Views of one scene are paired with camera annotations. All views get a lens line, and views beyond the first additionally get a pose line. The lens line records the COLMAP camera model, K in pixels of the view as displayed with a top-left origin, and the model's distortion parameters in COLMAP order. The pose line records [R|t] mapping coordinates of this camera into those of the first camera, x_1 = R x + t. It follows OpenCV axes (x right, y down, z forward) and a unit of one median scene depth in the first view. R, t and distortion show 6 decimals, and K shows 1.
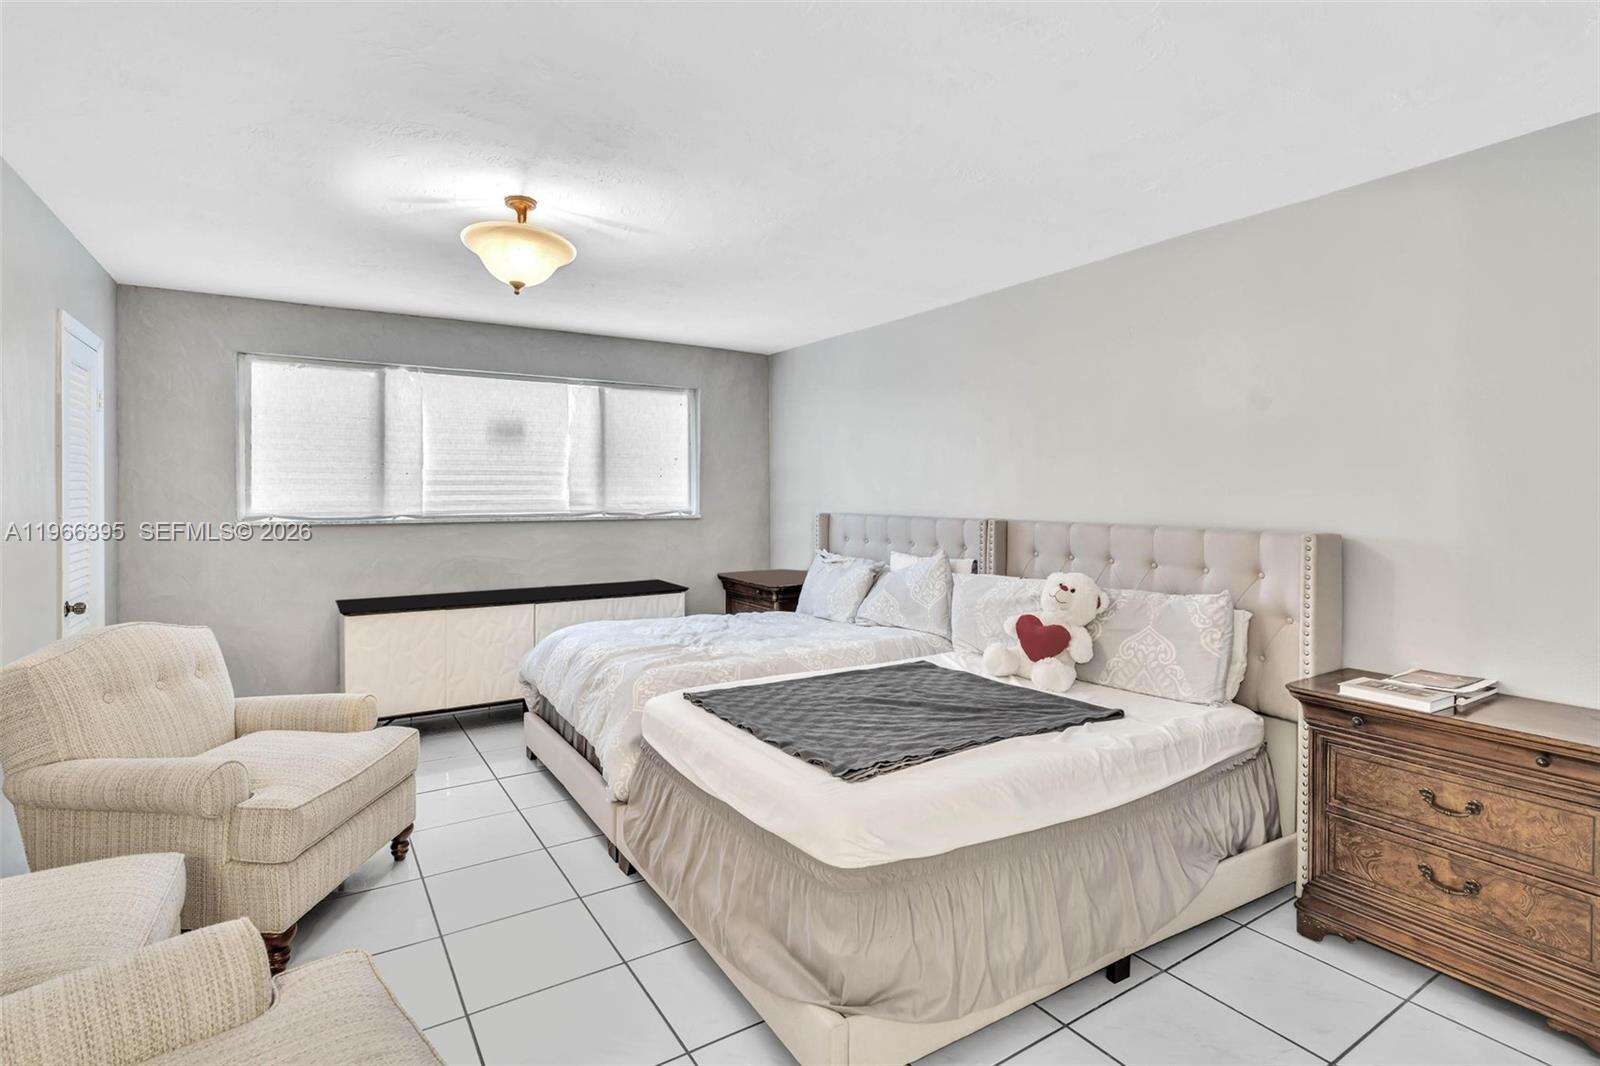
lens RADIAL K [[799.0, 0, 797.1], [0, 799.0, 498.9], [0, 0, 1]] dist [-0.003869, 0.002239]
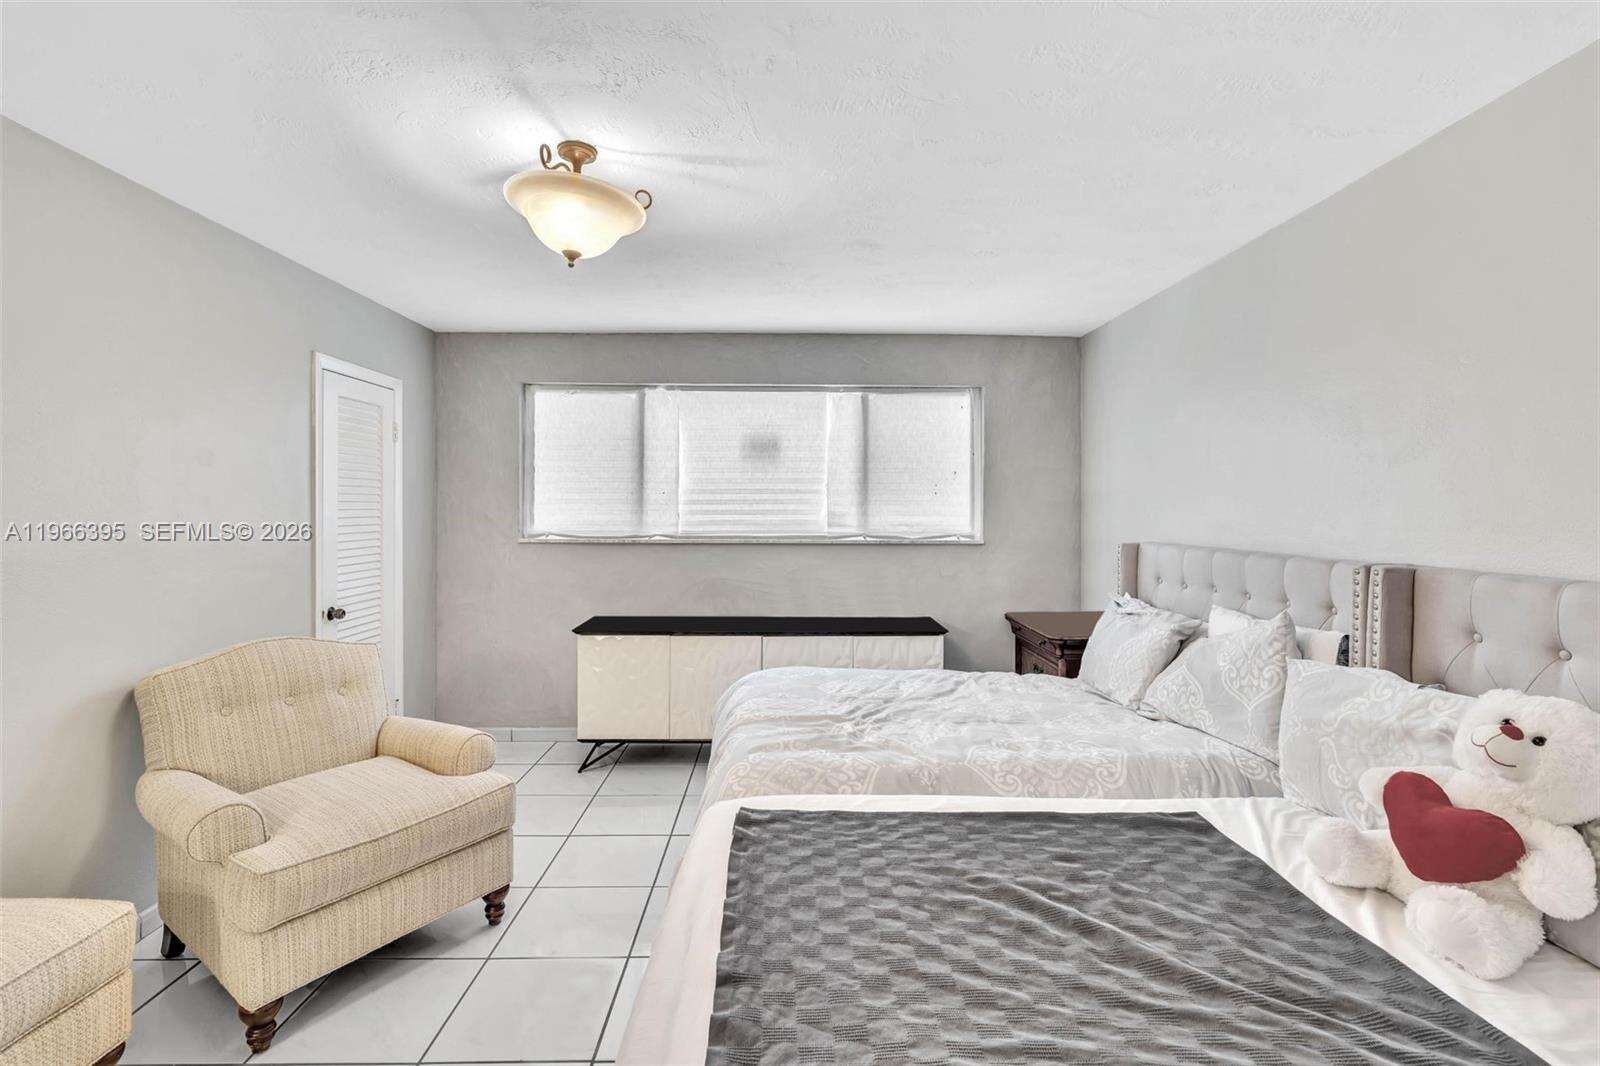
lens RADIAL K [[751.3, 0, 793.6], [0, 751.3, 517.0], [0, 0, 1]] dist [-0.011542, 0.004421]
pose [[0.848550, 0.006109, -0.529080, 0.146836], [-0.005772, 0.999981, 0.002290, -0.005215], [0.529084, 0.001111, 0.848569, 0.297391]]
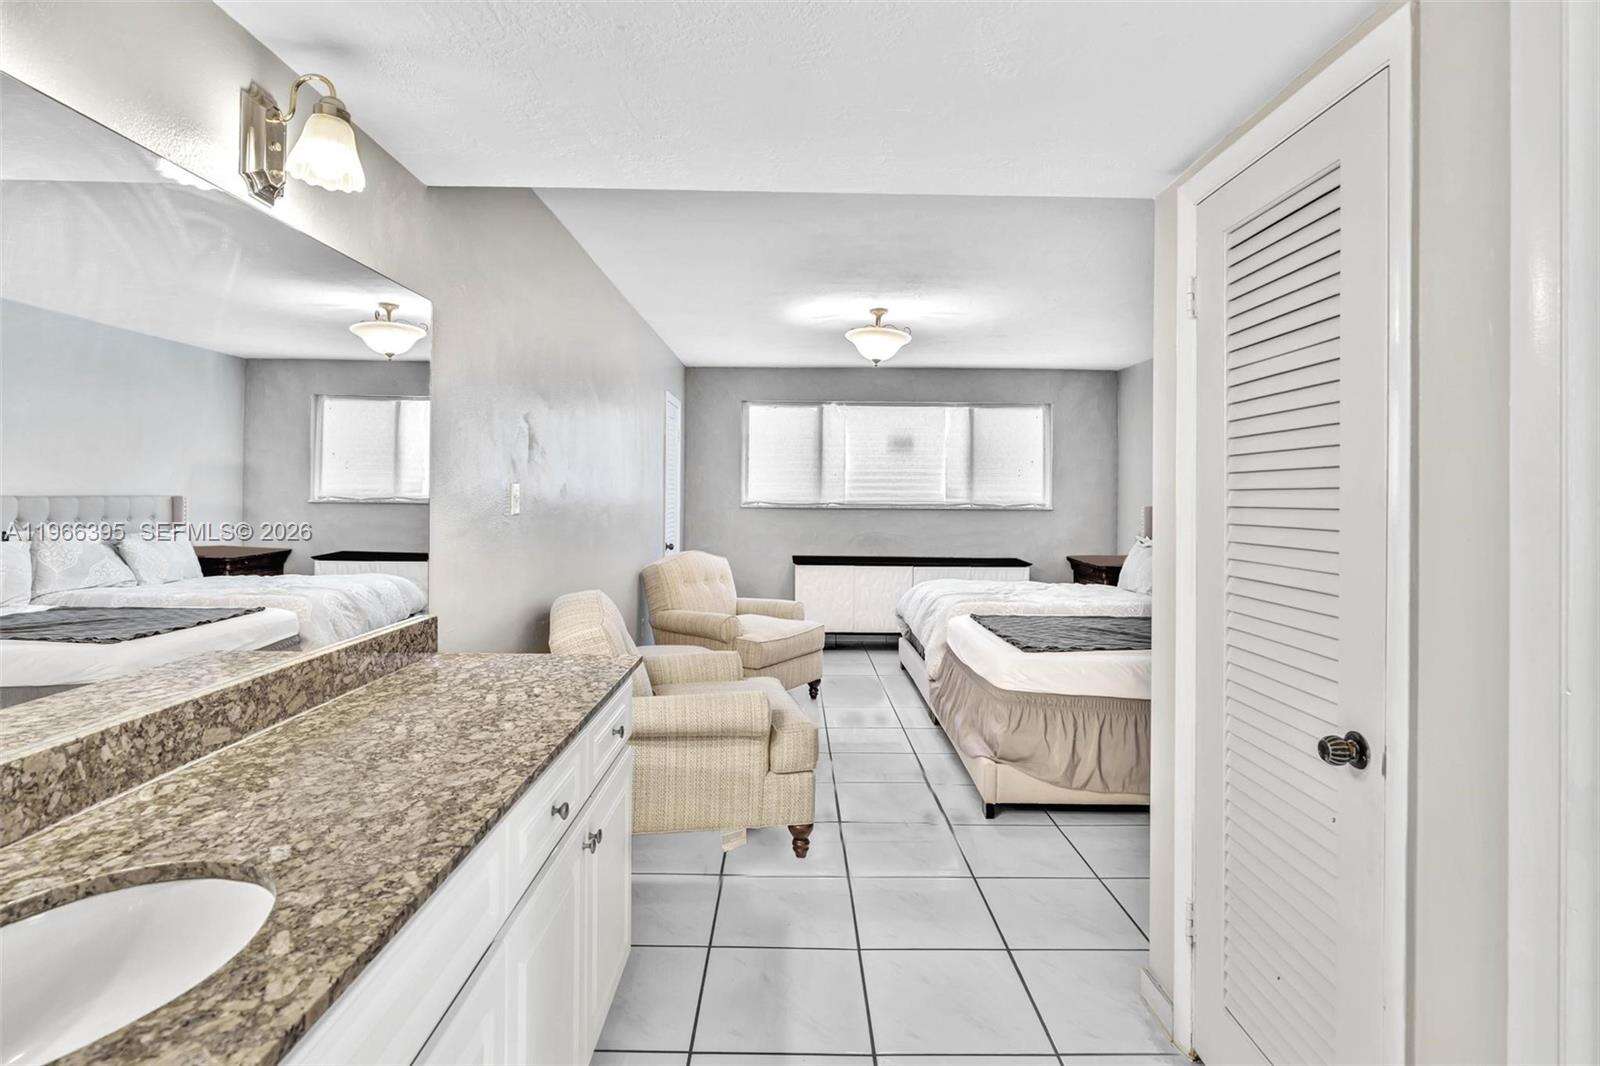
lens RADIAL K [[825.2, 0, 780.3], [0, 825.2, 501.6], [0, 0, 1]] dist [-0.010061, -0.000736]
pose [[0.840153, 0.010838, -0.542241, 0.258893], [-0.010184, 0.999939, 0.004207, 0.012730], [0.542254, 0.001988, 0.840213, -0.344453]]
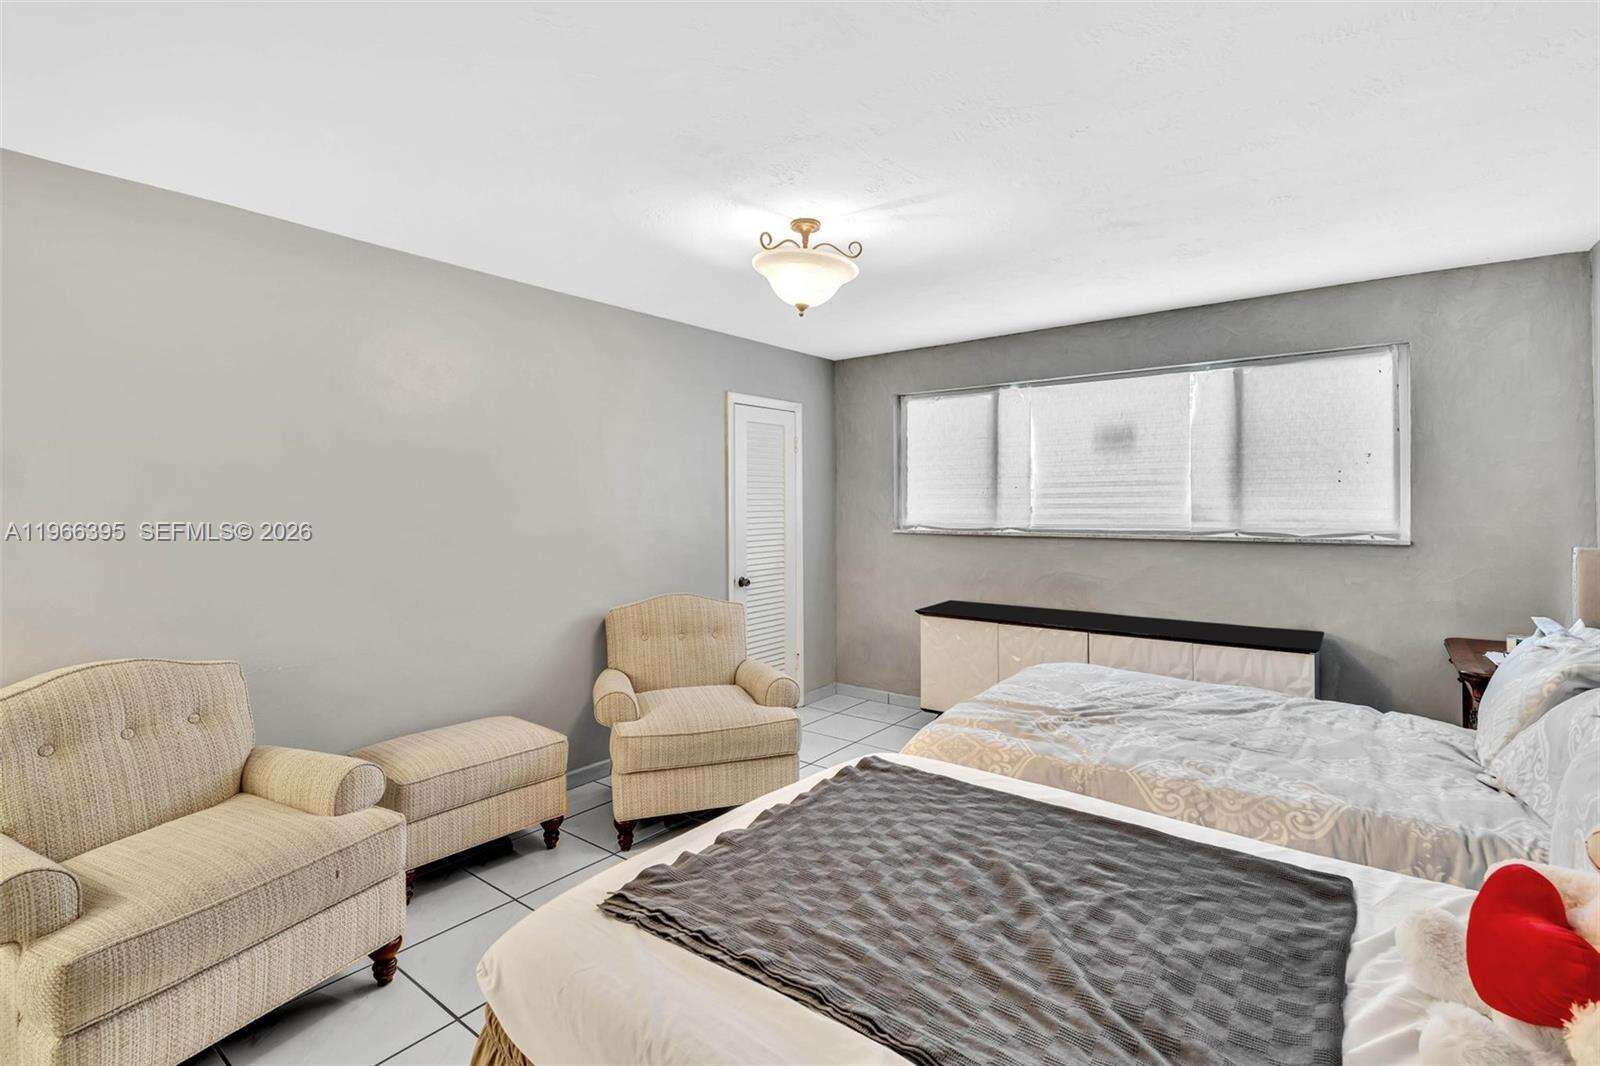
lens RADIAL K [[751.3, 0, 784.9], [0, 751.3, 505.5], [0, 0, 1]] dist [-0.011542, 0.004421]
pose [[0.315825, -0.000176, -0.948817, 0.345202], [-0.001744, 0.999998, -0.000766, -0.007629], [0.948816, 0.001896, 0.315825, 0.417611]]
